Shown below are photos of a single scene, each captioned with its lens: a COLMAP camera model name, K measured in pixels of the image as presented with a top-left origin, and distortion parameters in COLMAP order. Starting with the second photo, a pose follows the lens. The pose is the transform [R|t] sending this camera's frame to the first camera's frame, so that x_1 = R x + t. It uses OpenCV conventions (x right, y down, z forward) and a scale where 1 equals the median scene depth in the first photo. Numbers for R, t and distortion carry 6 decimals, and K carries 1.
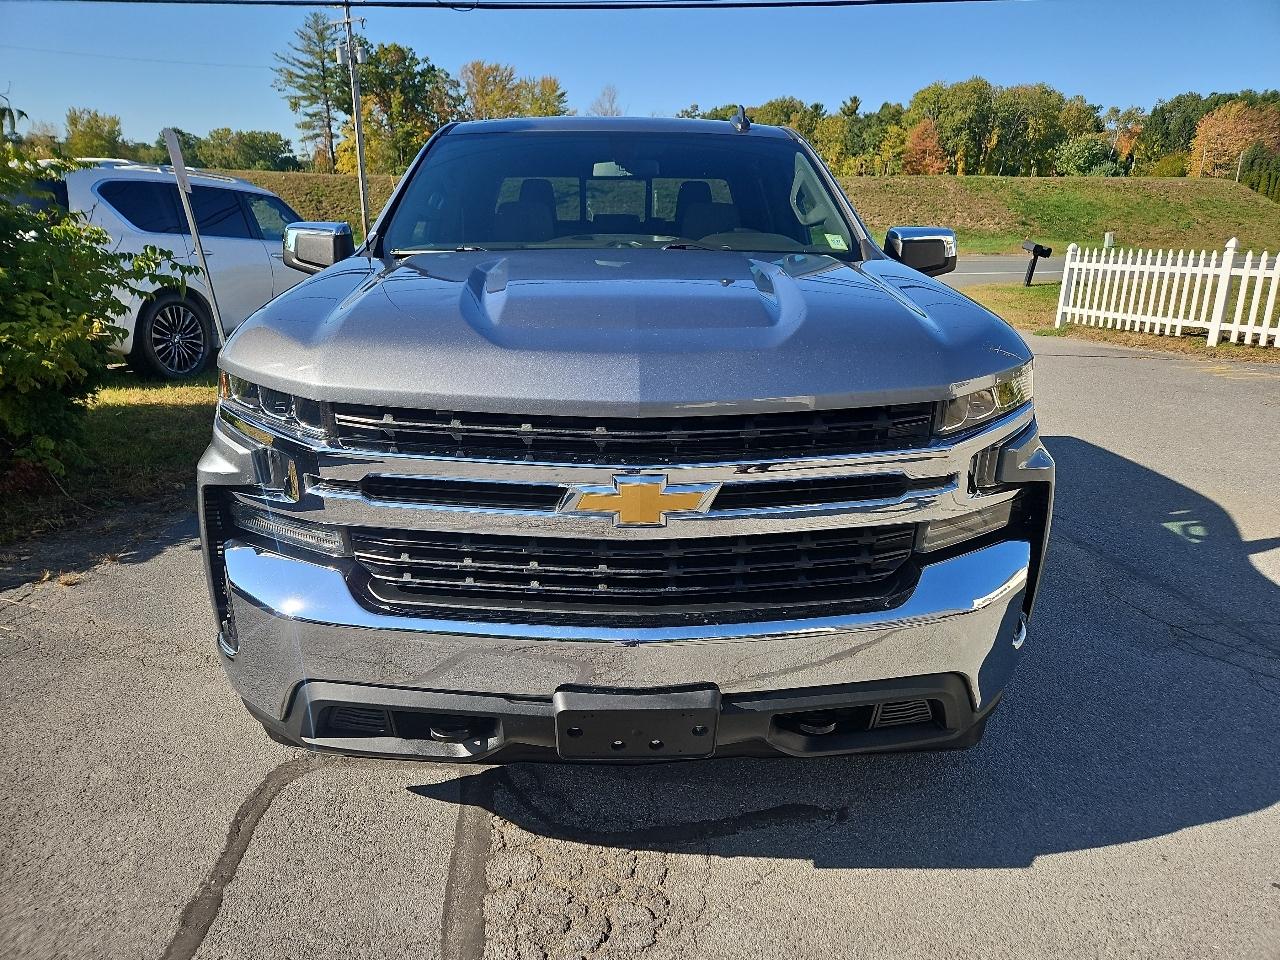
lens RADIAL K [[856.5, 0, 645.0], [0, 856.5, 489.0], [0, 0, 1]] dist [0.055639, -0.048120]
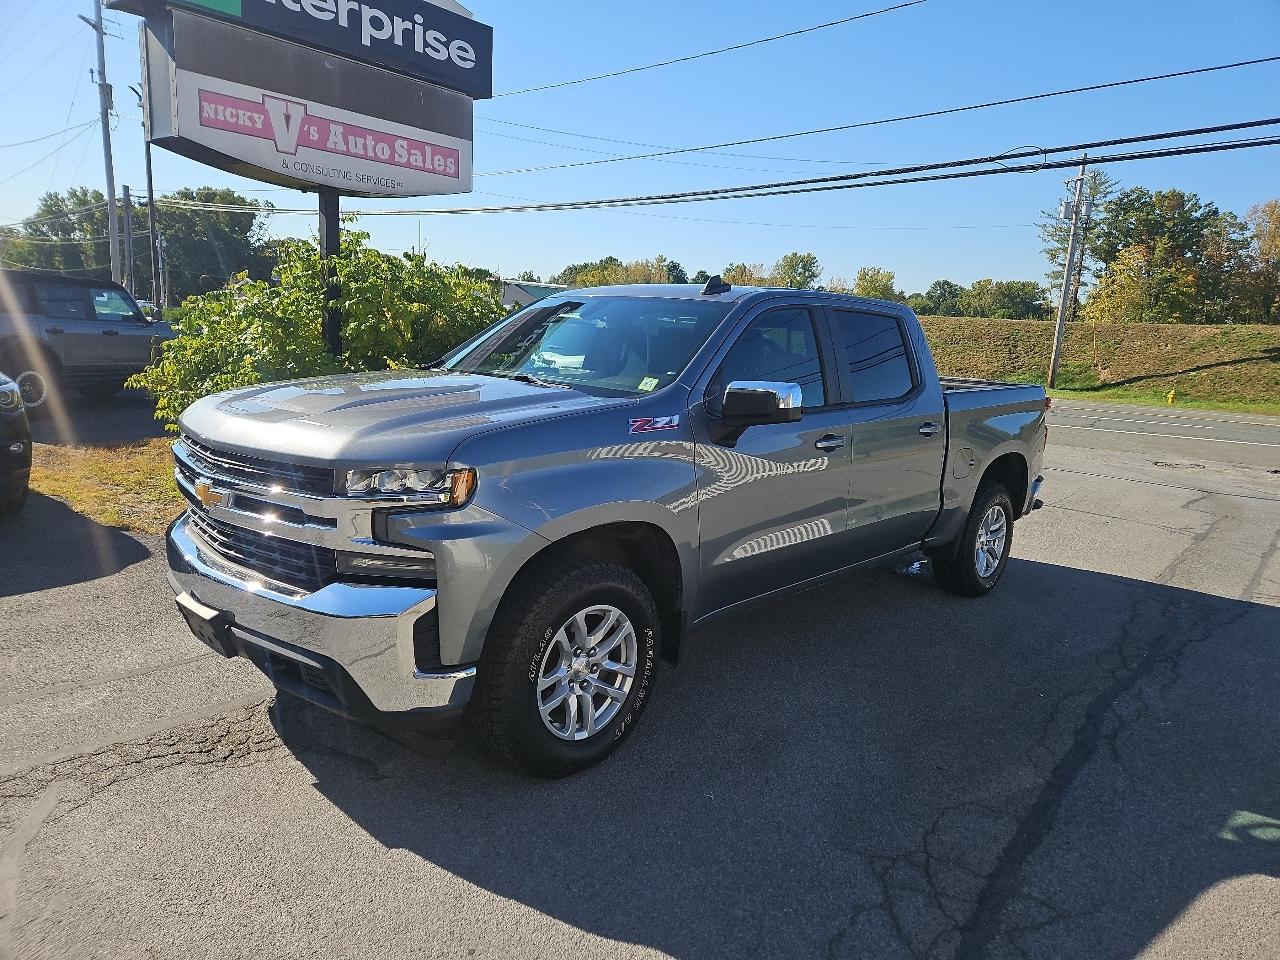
lens RADIAL K [[854.5, 0, 653.0], [0, 854.5, 494.0], [0, 0, 1]] dist [0.072858, -0.056802]
pose [[0.705869, 0.158569, -0.690366, 0.715583], [-0.259939, 0.964612, -0.044216, -0.054808], [0.658924, 0.210664, 0.722108, 0.103500]]
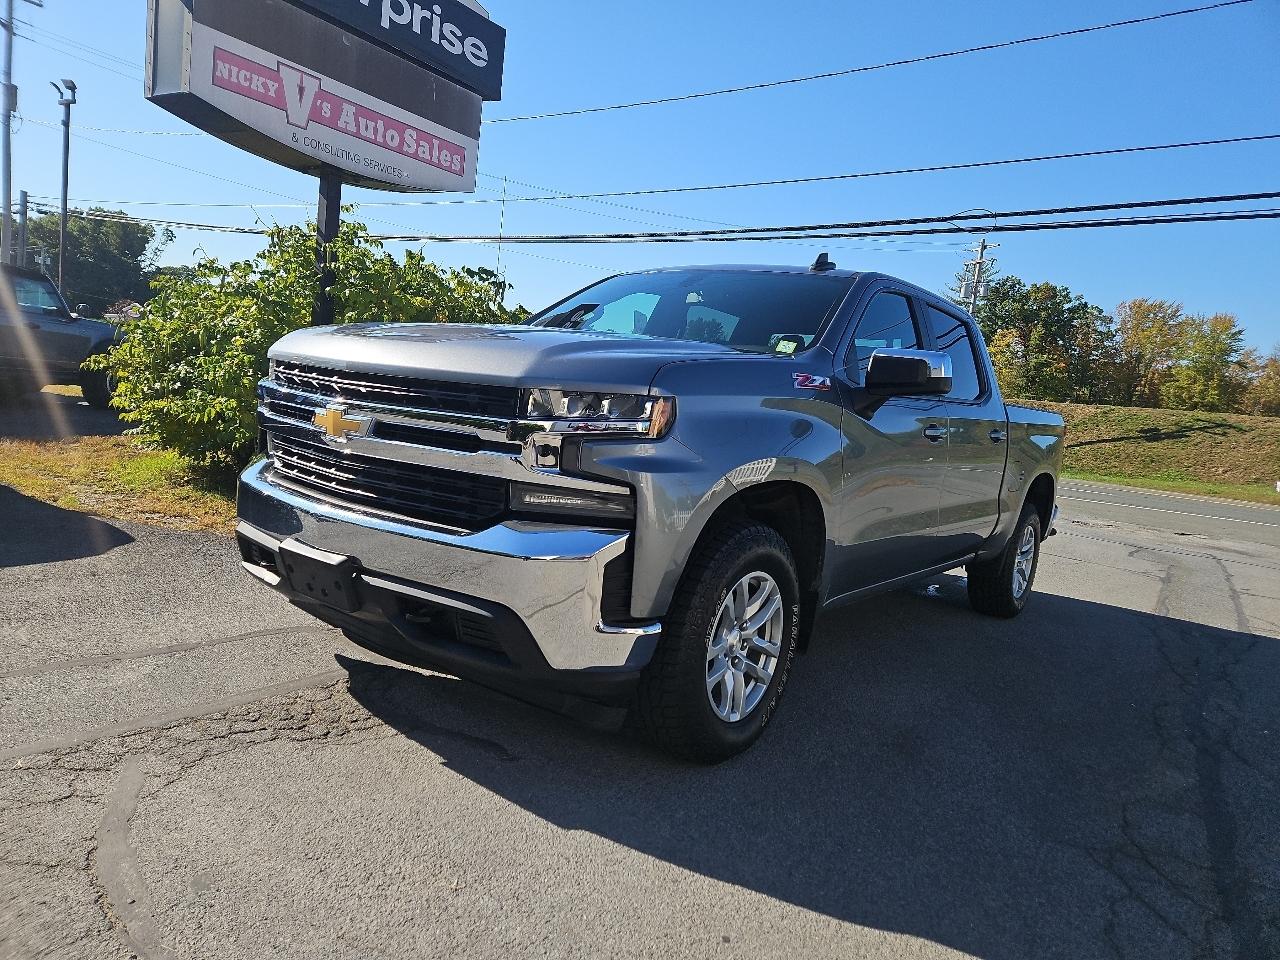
lens RADIAL K [[854.5, 0, 642.6], [0, 854.5, 494.7], [0, 0, 1]] dist [0.072858, -0.056802]
pose [[0.770028, 0.148590, -0.620466, 0.532905], [-0.290512, 0.947494, -0.133633, 0.070314], [0.568031, 0.283154, 0.772764, 0.042063]]
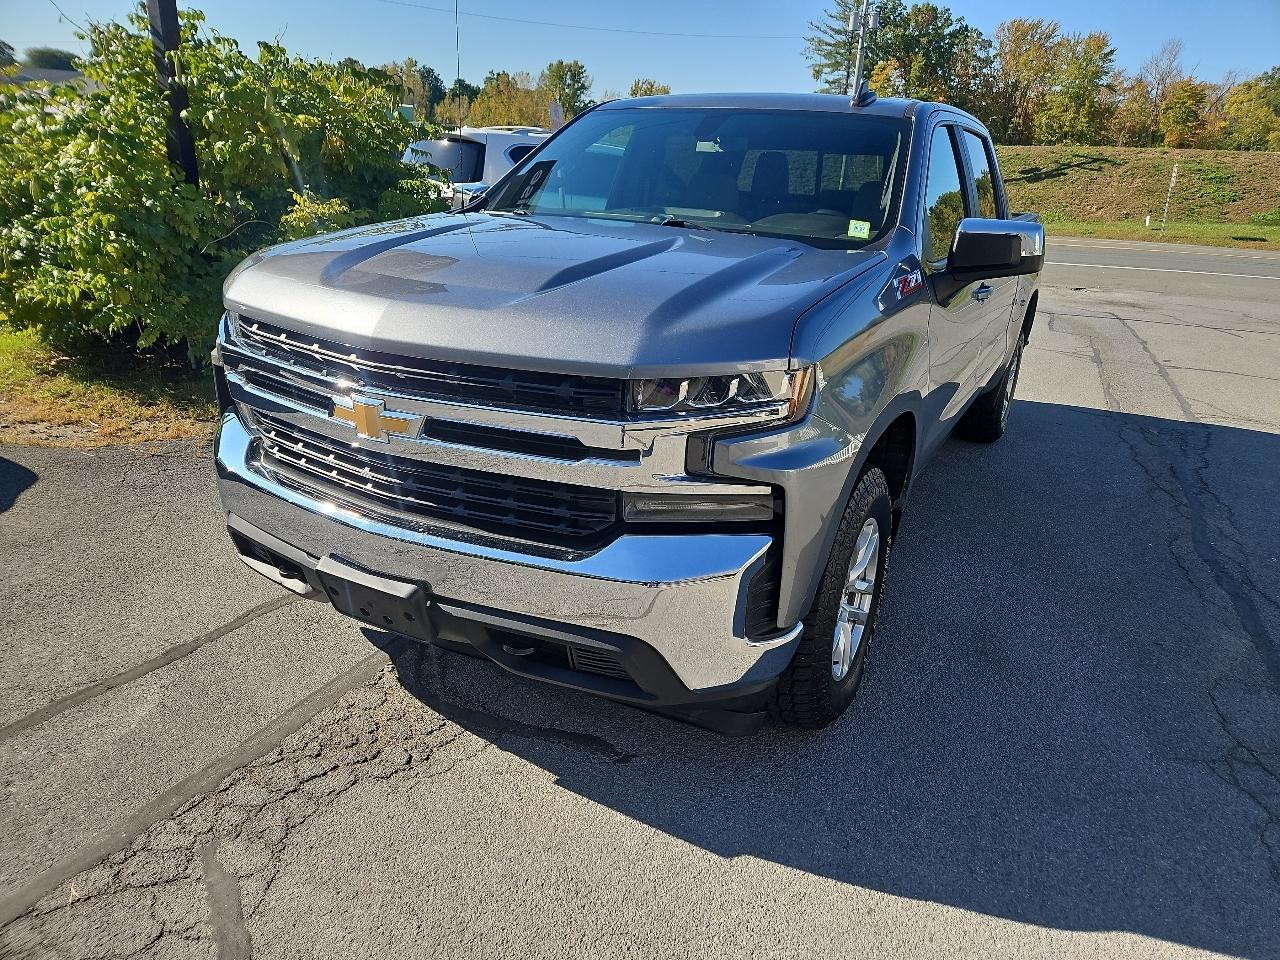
lens RADIAL K [[854.5, 0, 656.1], [0, 854.5, 509.5], [0, 0, 1]] dist [0.072858, -0.056802]
pose [[0.864025, 0.215909, -0.454800, 0.348604], [-0.192289, 0.976410, 0.098226, -0.021617], [0.465279, 0.002584, 0.885160, 0.031133]]
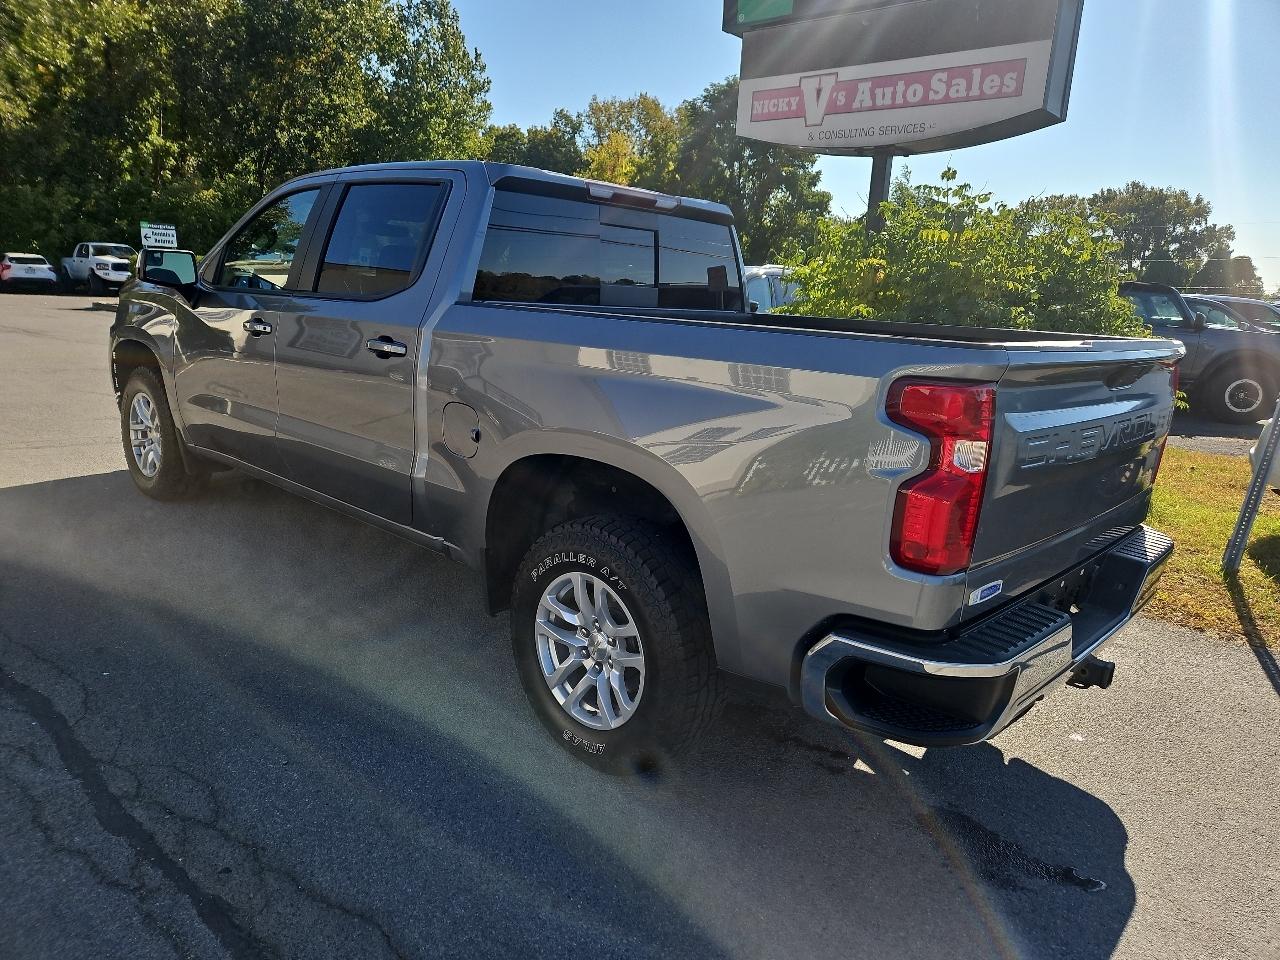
lens RADIAL K [[854.5, 0, 636.3], [0, 854.5, 490.0], [0, 0, 1]] dist [0.072858, -0.056802]
pose [[-0.714860, 0.106932, -0.691044, 0.555914], [-0.283441, 0.859104, 0.426147, -0.544460], [0.639247, 0.500505, -0.583830, 1.745073]]
